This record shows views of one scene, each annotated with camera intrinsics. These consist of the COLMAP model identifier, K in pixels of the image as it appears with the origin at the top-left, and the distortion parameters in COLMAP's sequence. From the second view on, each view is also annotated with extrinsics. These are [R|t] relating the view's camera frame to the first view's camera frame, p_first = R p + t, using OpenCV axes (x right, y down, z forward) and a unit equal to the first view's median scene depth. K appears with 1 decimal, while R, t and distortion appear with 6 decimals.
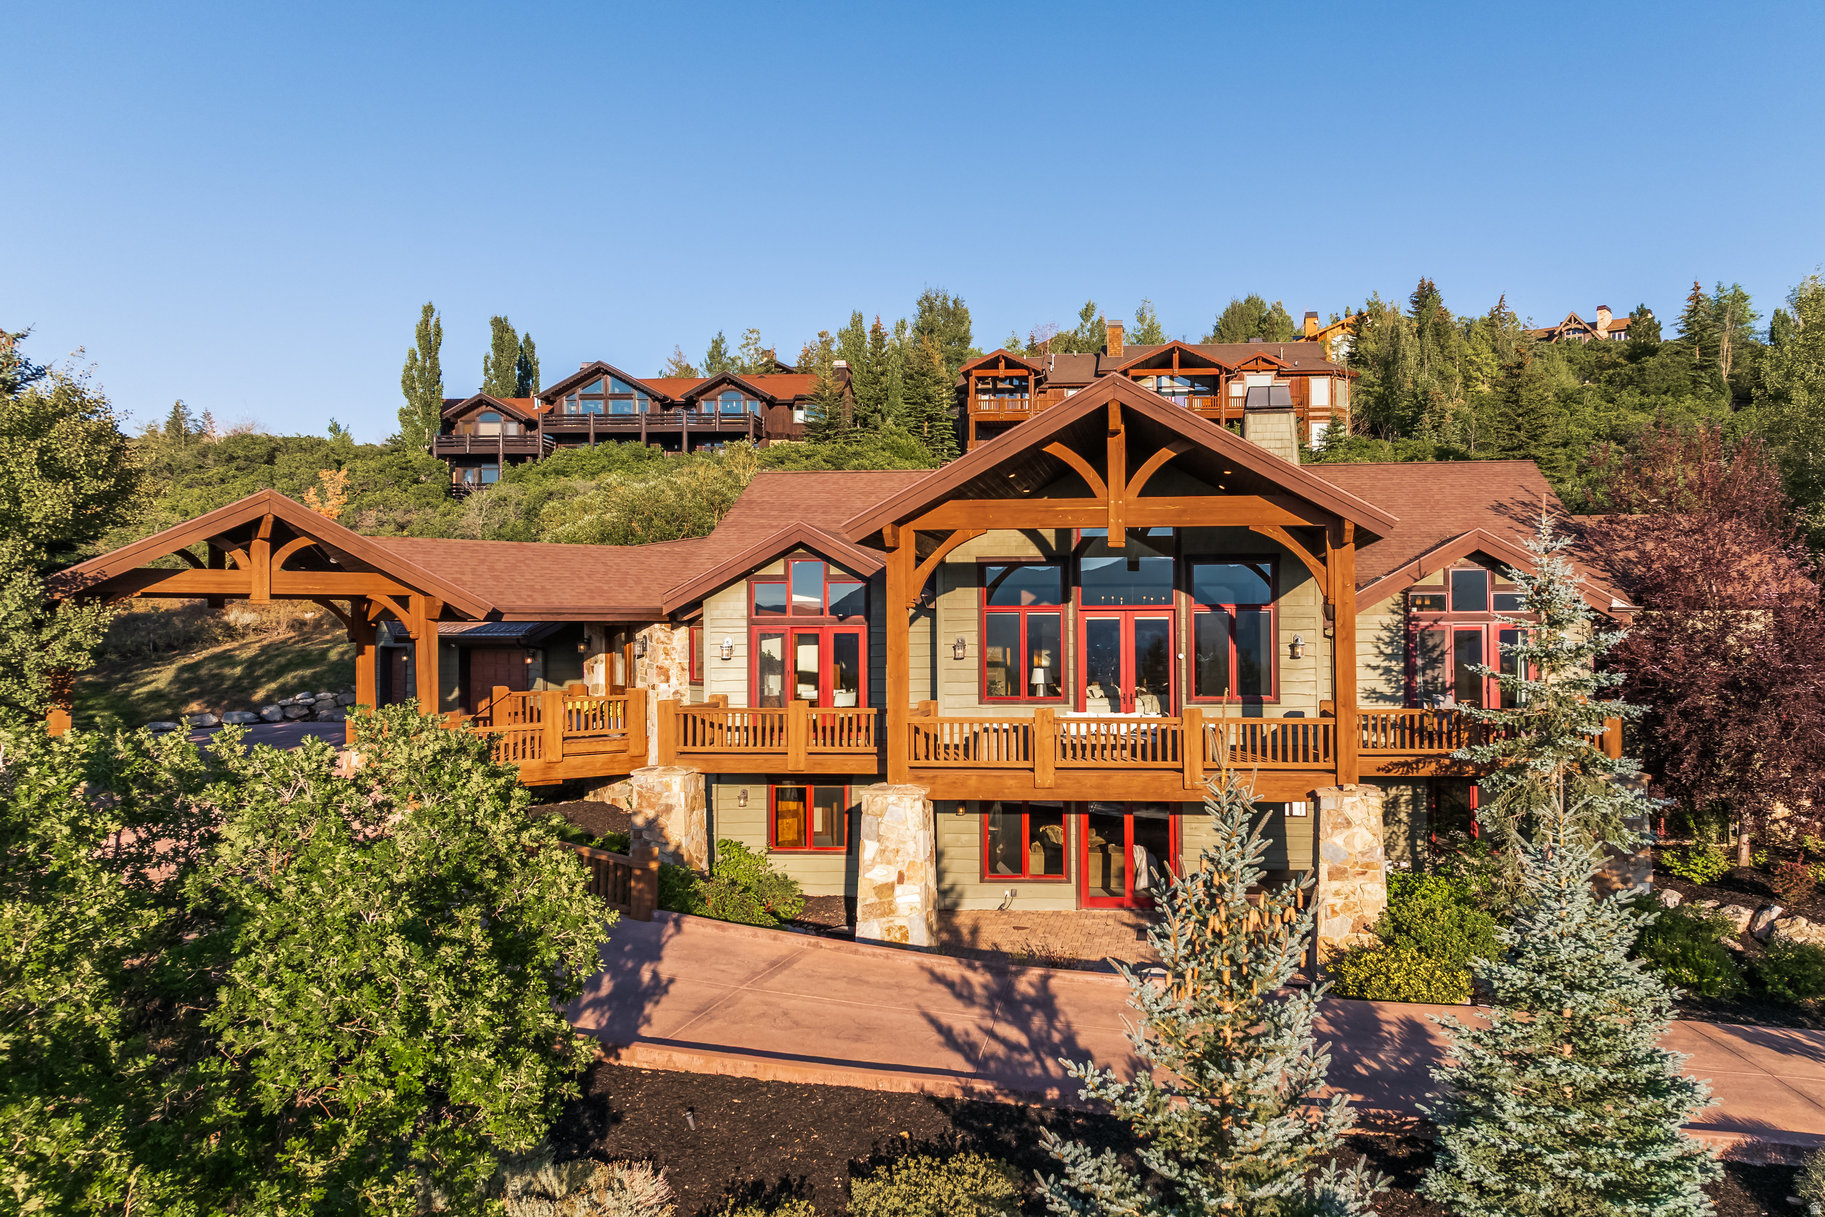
lens RADIAL K [[1261.0, 0, 911.7], [0, 1261.0, 640.7], [0, 0, 1]] dist [0.037194, -0.004772]
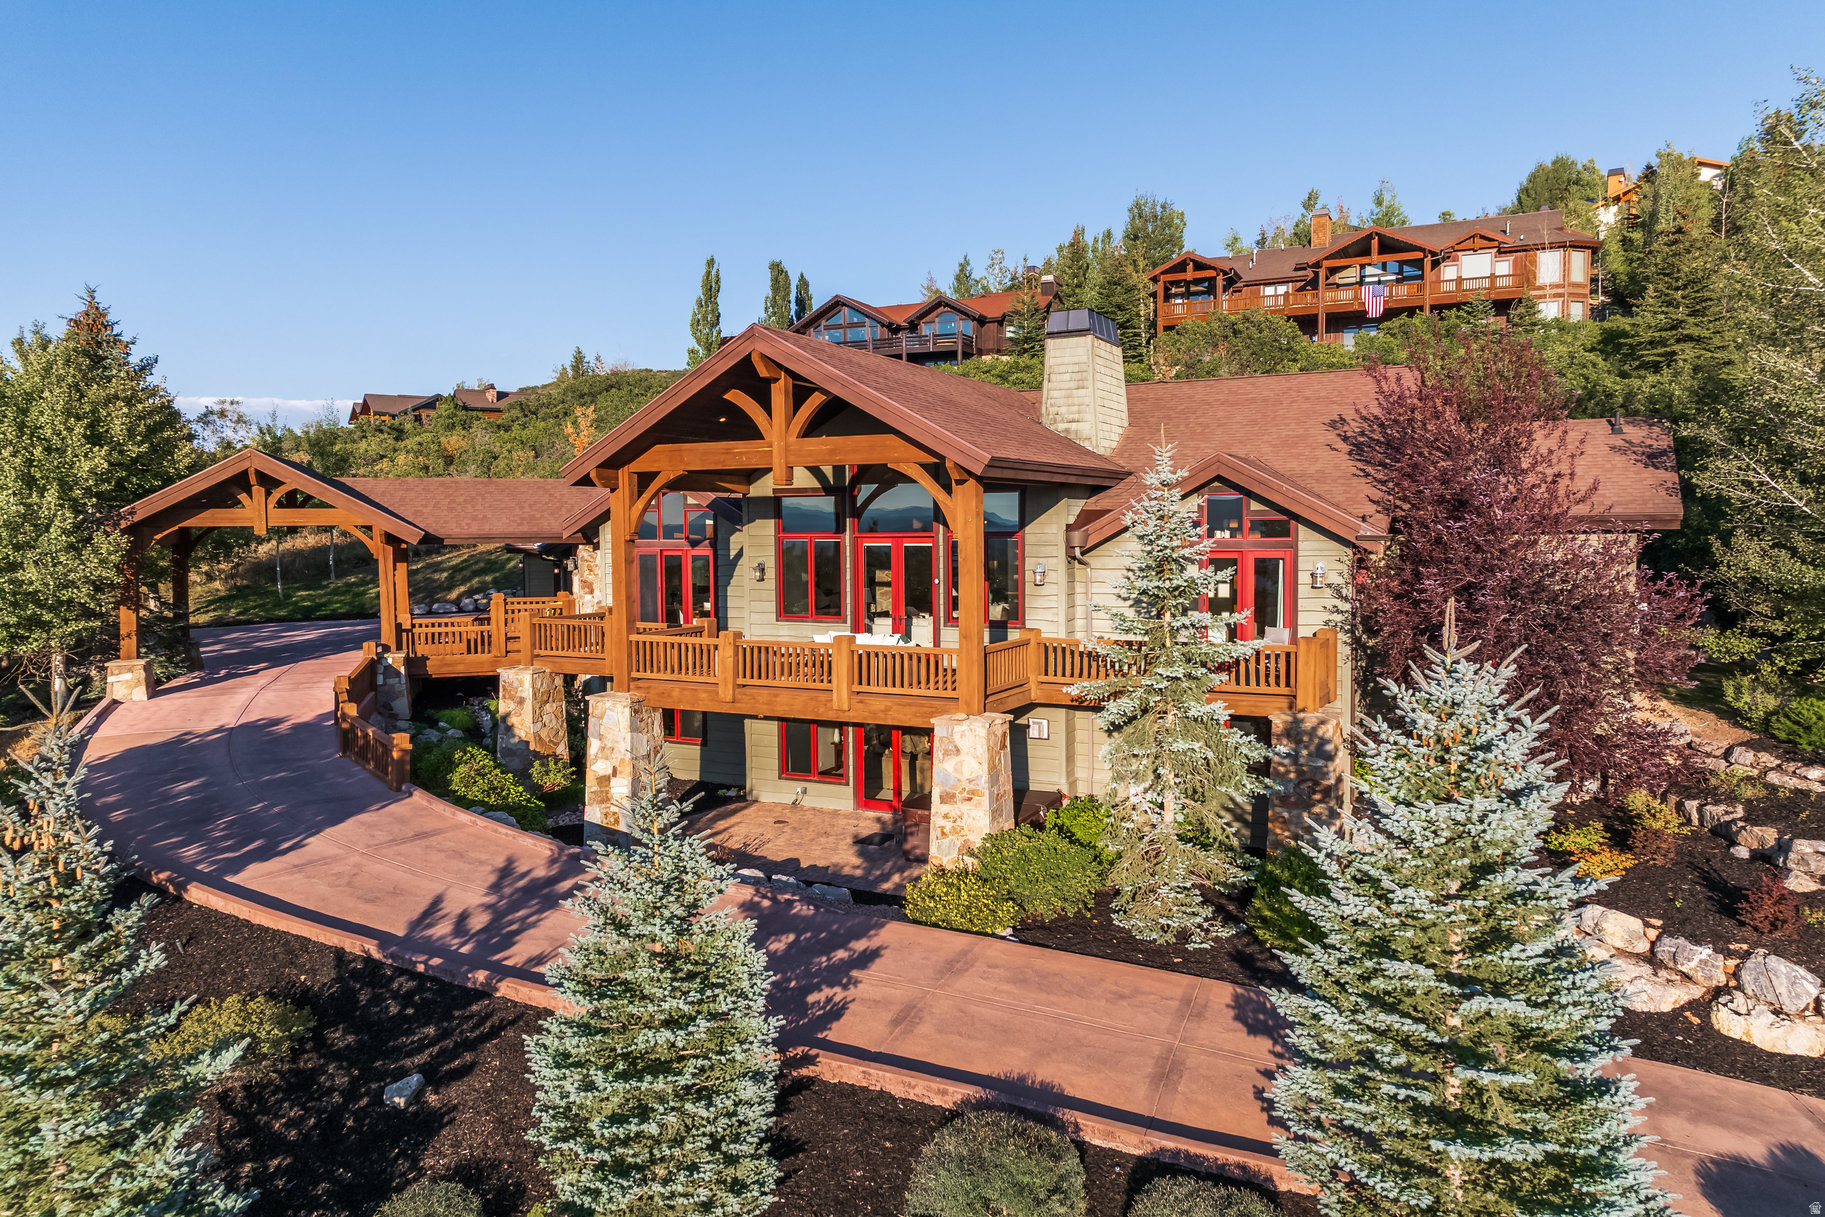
lens RADIAL K [[1165.7, 0, 920.7], [0, 1165.7, 607.7], [0, 0, 1]] dist [0.029509, -0.001551]
pose [[0.929367, 0.022312, -0.368482, 0.221755], [0.003380, 0.997616, 0.068932, -0.012871], [0.369141, -0.065308, 0.927076, 0.037241]]
